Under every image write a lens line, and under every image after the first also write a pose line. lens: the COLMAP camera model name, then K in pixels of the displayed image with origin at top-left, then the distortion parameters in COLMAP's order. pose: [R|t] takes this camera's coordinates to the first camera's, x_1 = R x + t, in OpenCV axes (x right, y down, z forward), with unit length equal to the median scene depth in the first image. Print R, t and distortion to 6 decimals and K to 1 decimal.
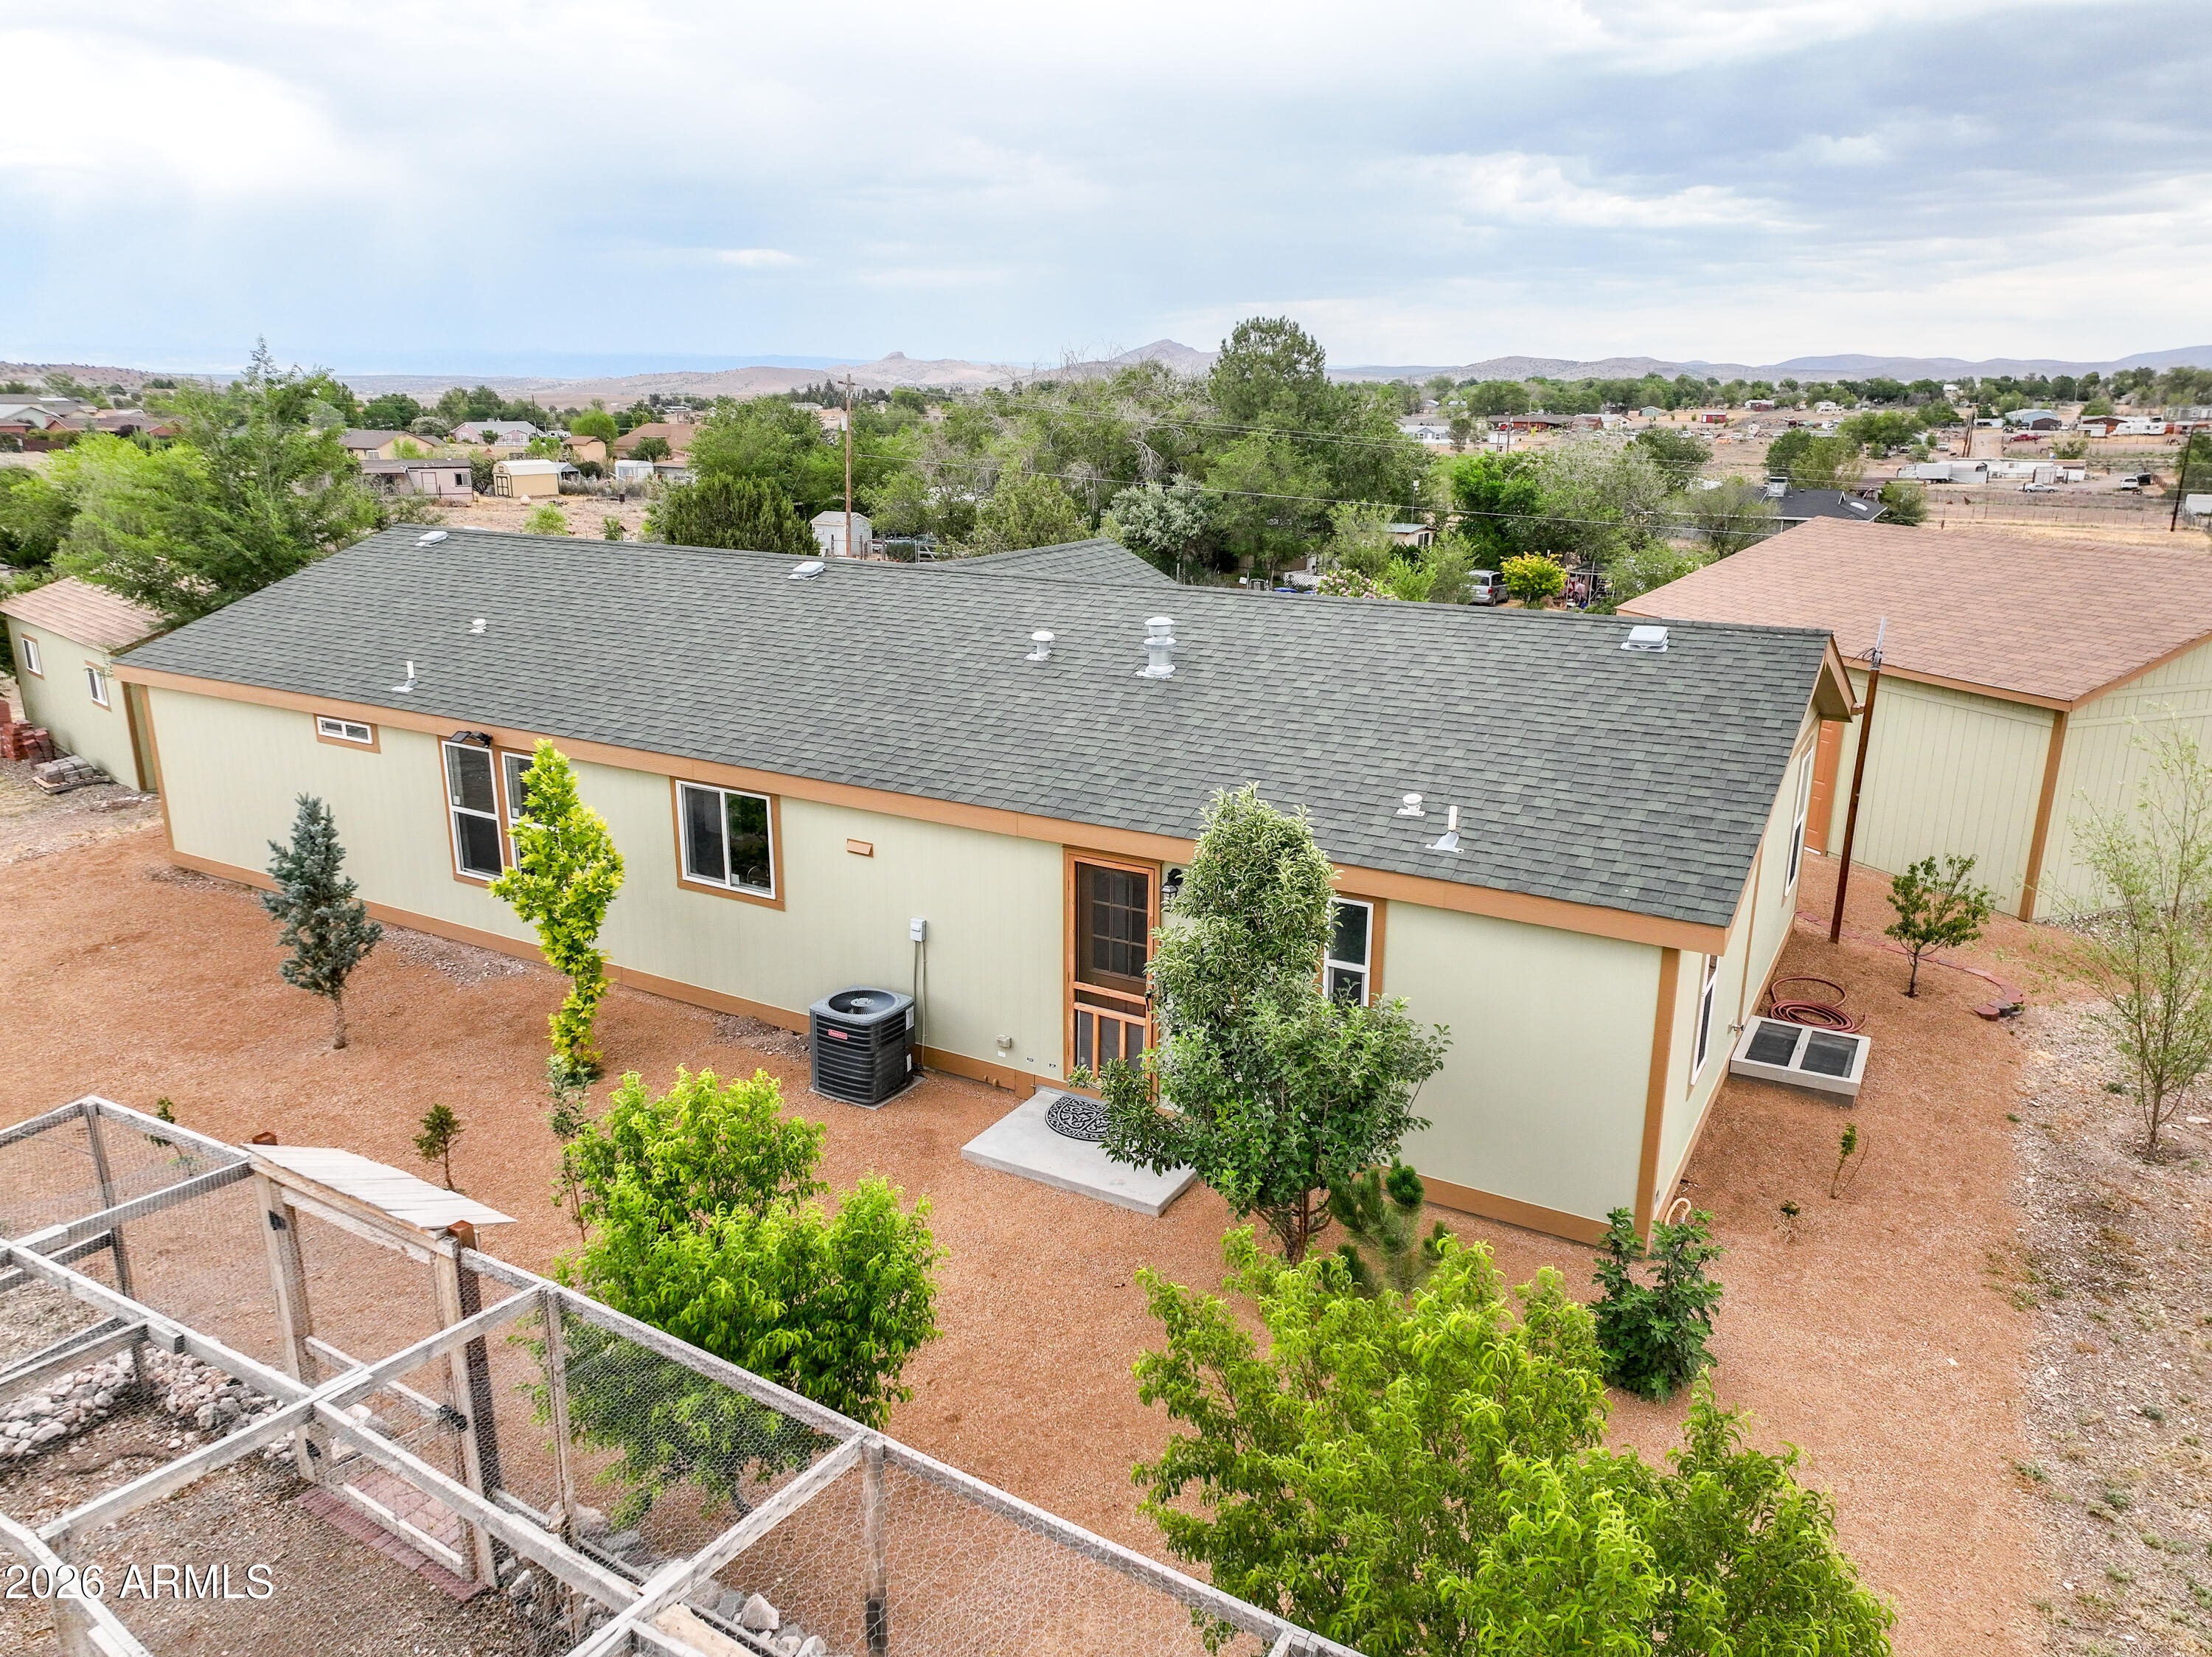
lens RADIAL K [[1548.0, 0, 1099.5], [0, 1548.0, 828.8], [0, 0, 1]] dist [-0.007339, 0.024011]
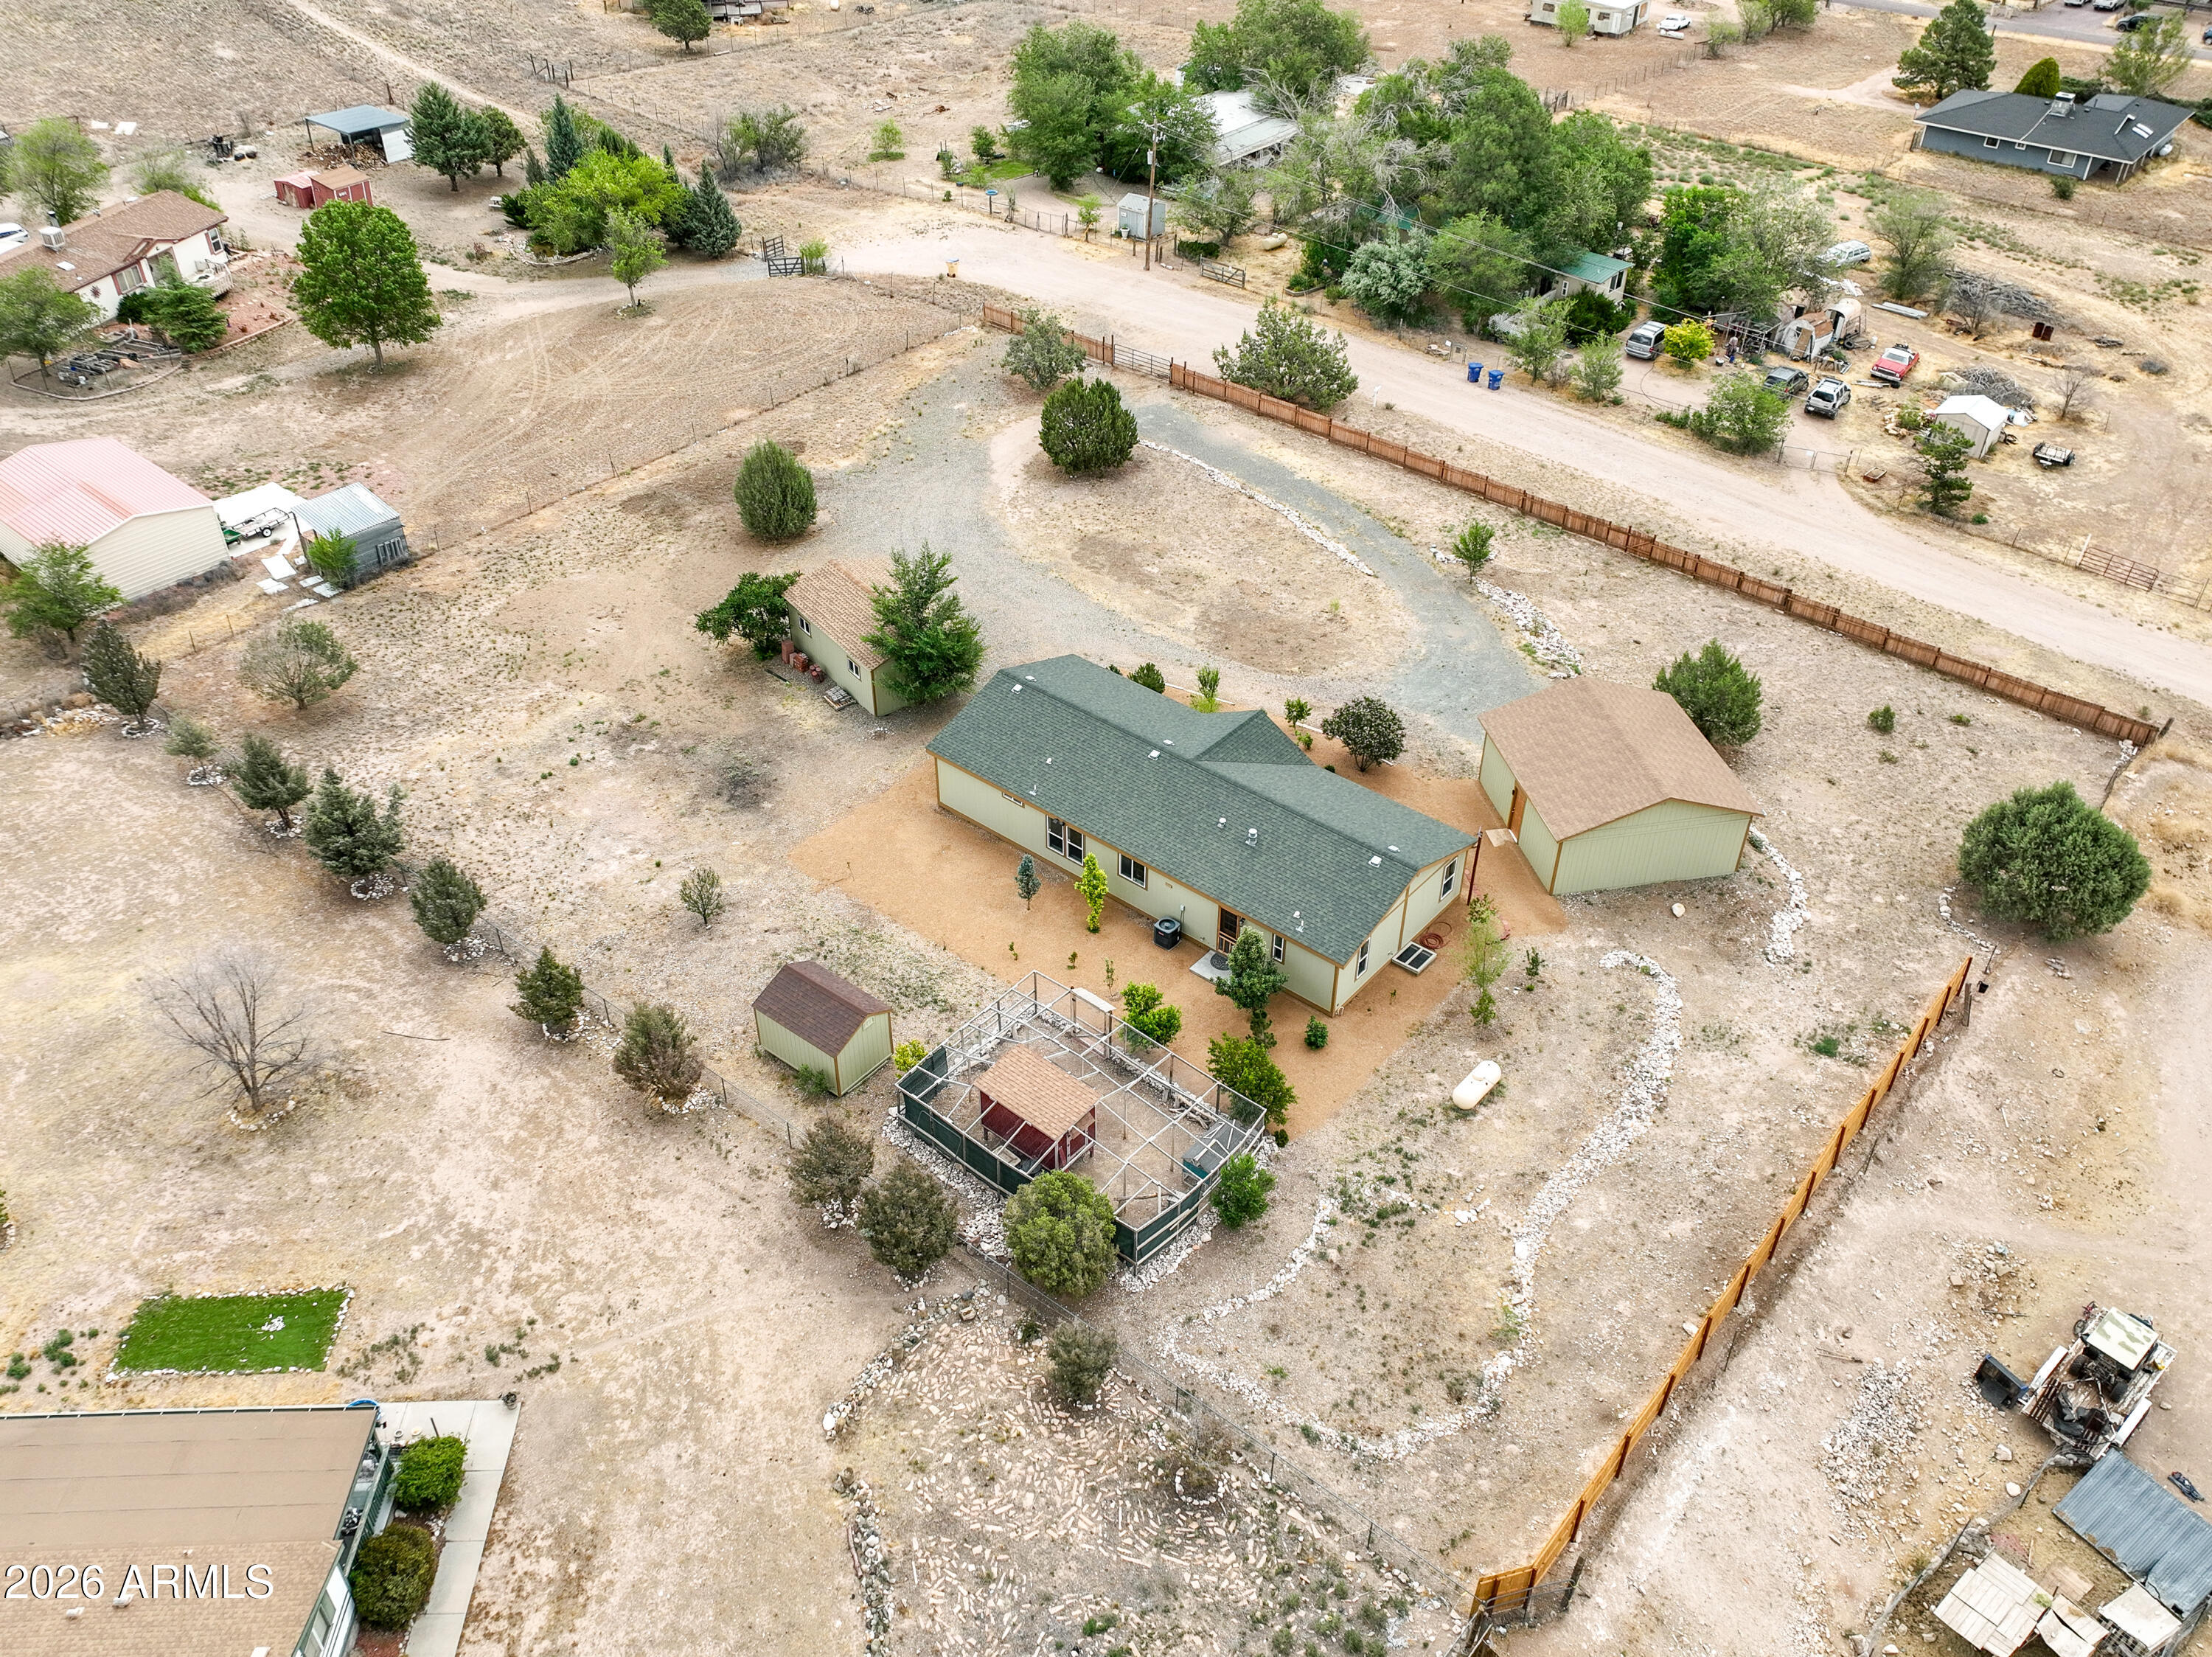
lens RADIAL K [[1771.0, 0, 1090.1], [0, 1771.0, 826.1], [0, 0, 1]] dist [0.004972, -0.001716]
pose [[0.984659, 0.101718, -0.141777, 0.251853], [-0.041872, 0.926516, 0.373918, -1.690908], [0.169393, -0.362245, 0.916561, -2.899030]]
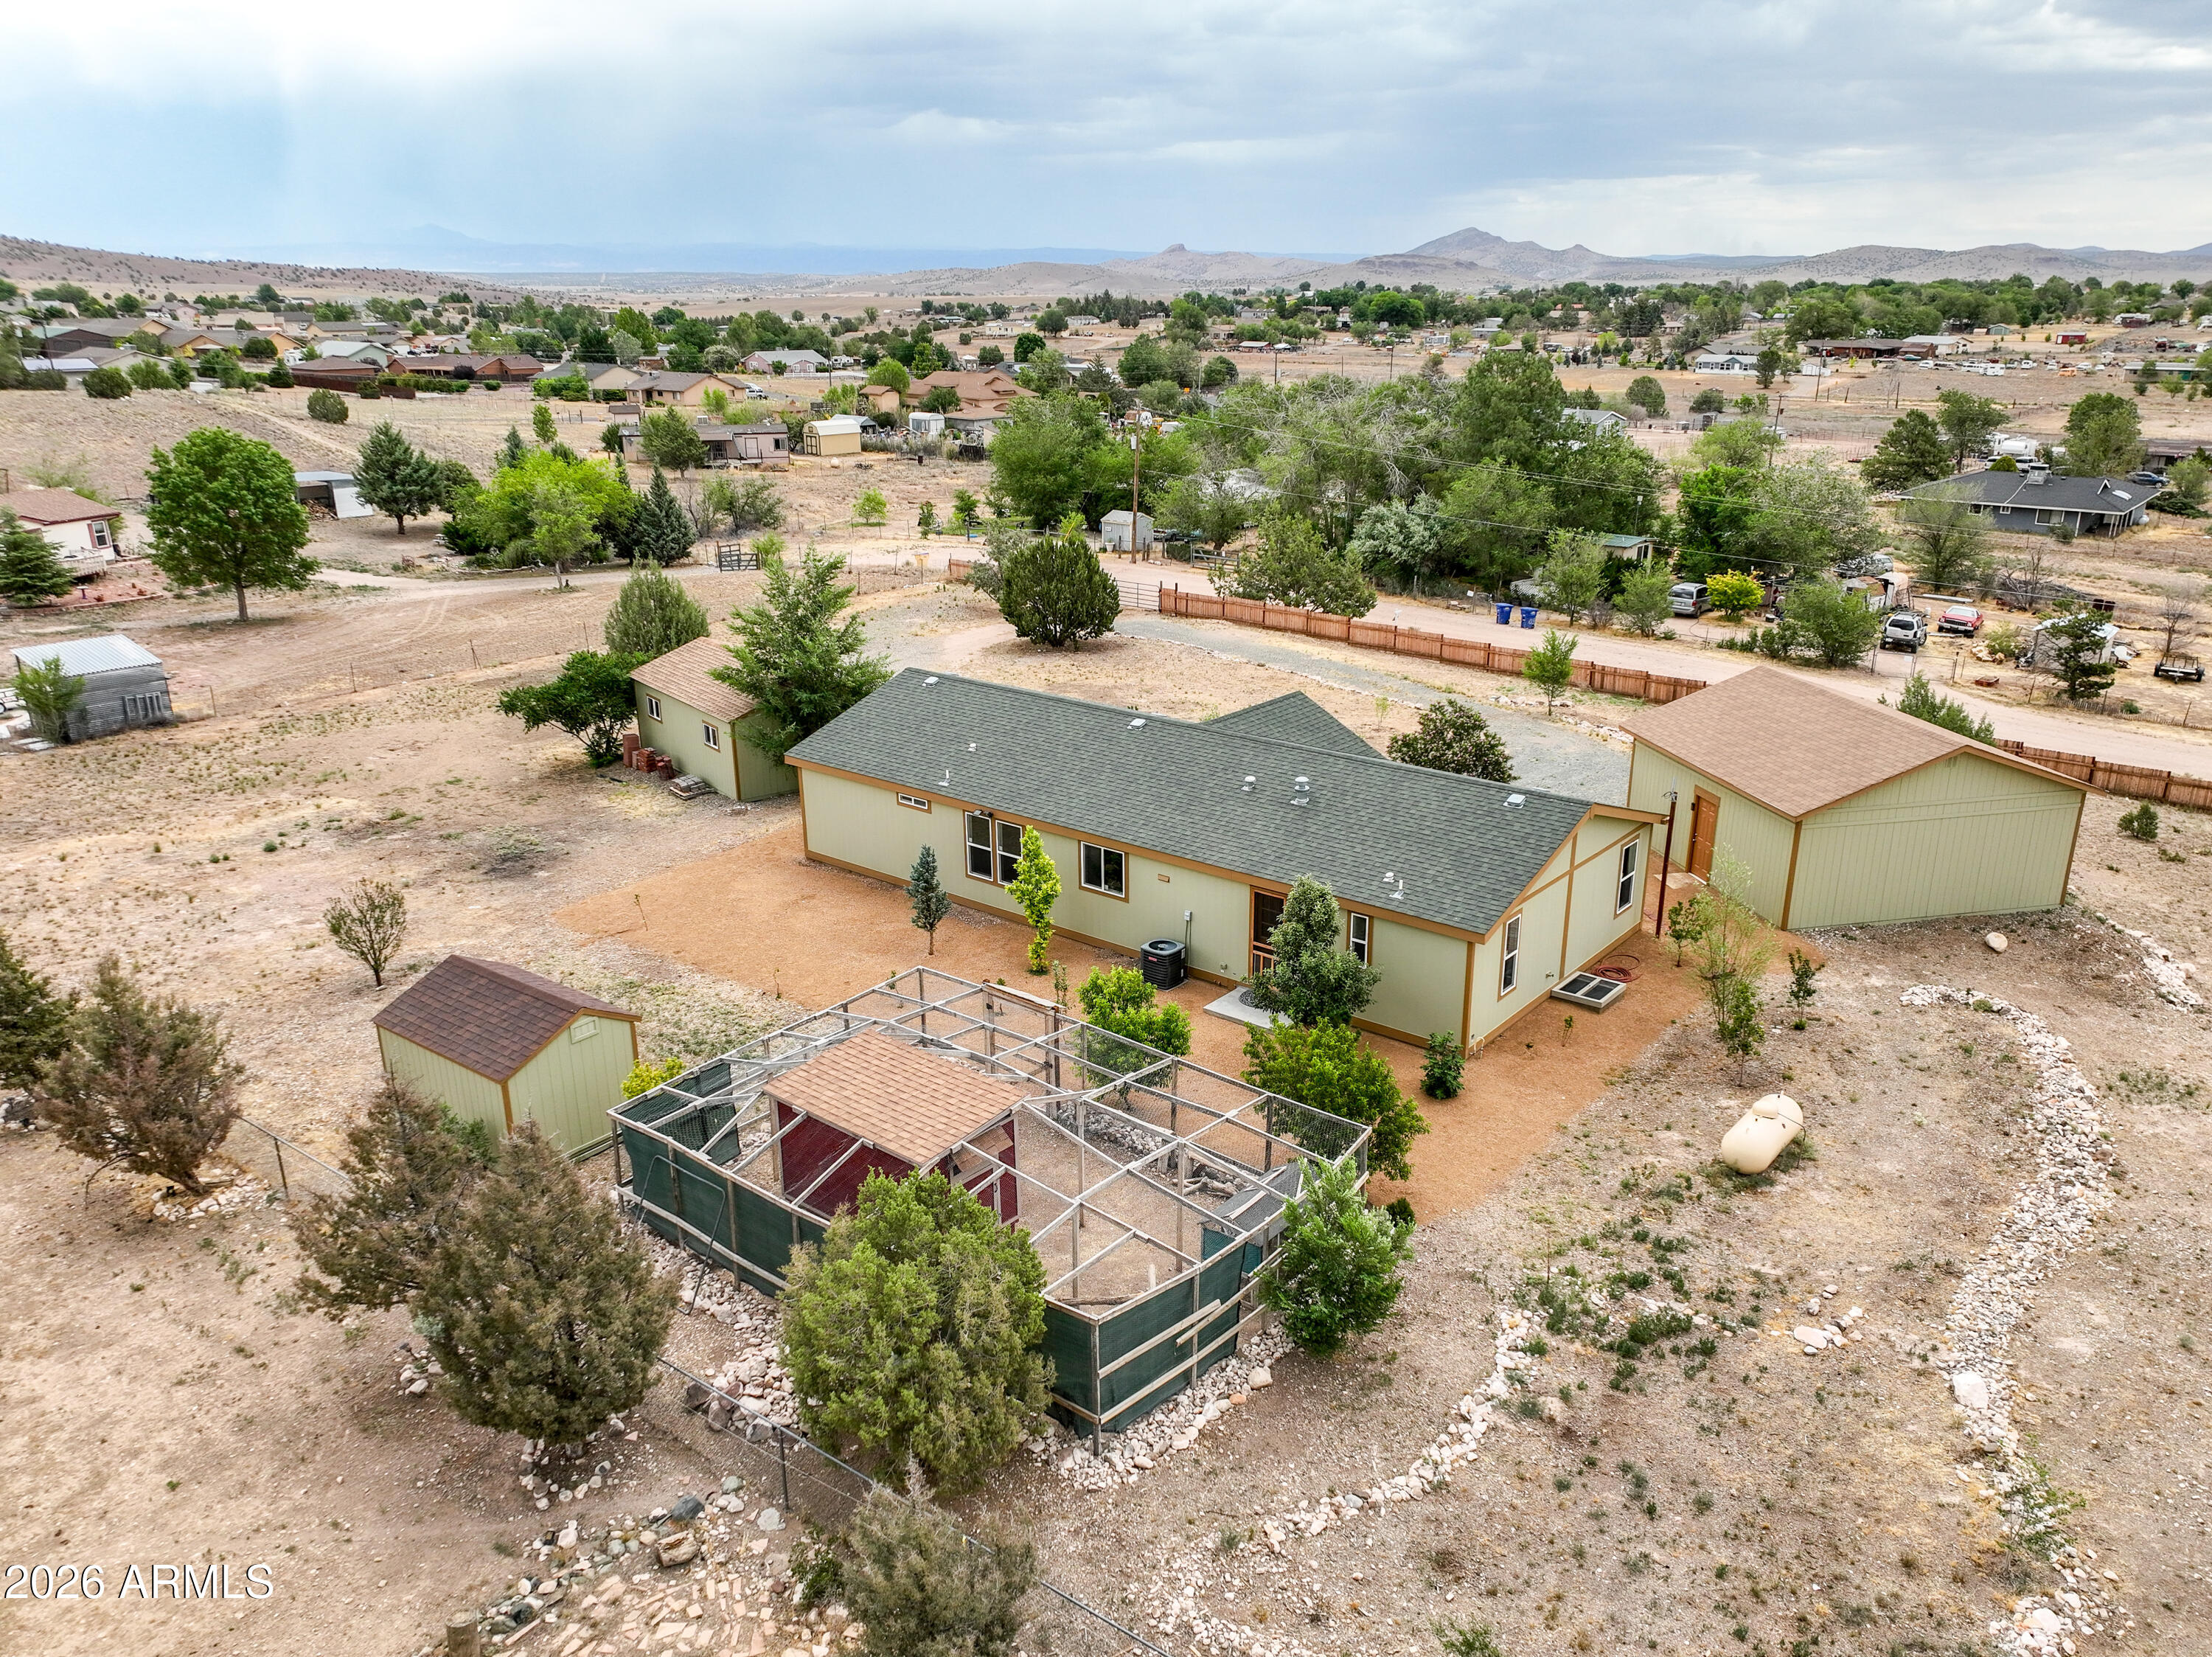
lens RADIAL K [[1629.4, 0, 1156.2], [0, 1629.4, 873.5], [0, 0, 1]] dist [0.000589, 0.007920]
pose [[0.990628, 0.041213, -0.130218, 0.139823], [-0.032071, 0.996922, 0.071536, -0.158463], [0.132766, -0.066689, 0.988901, -1.312998]]
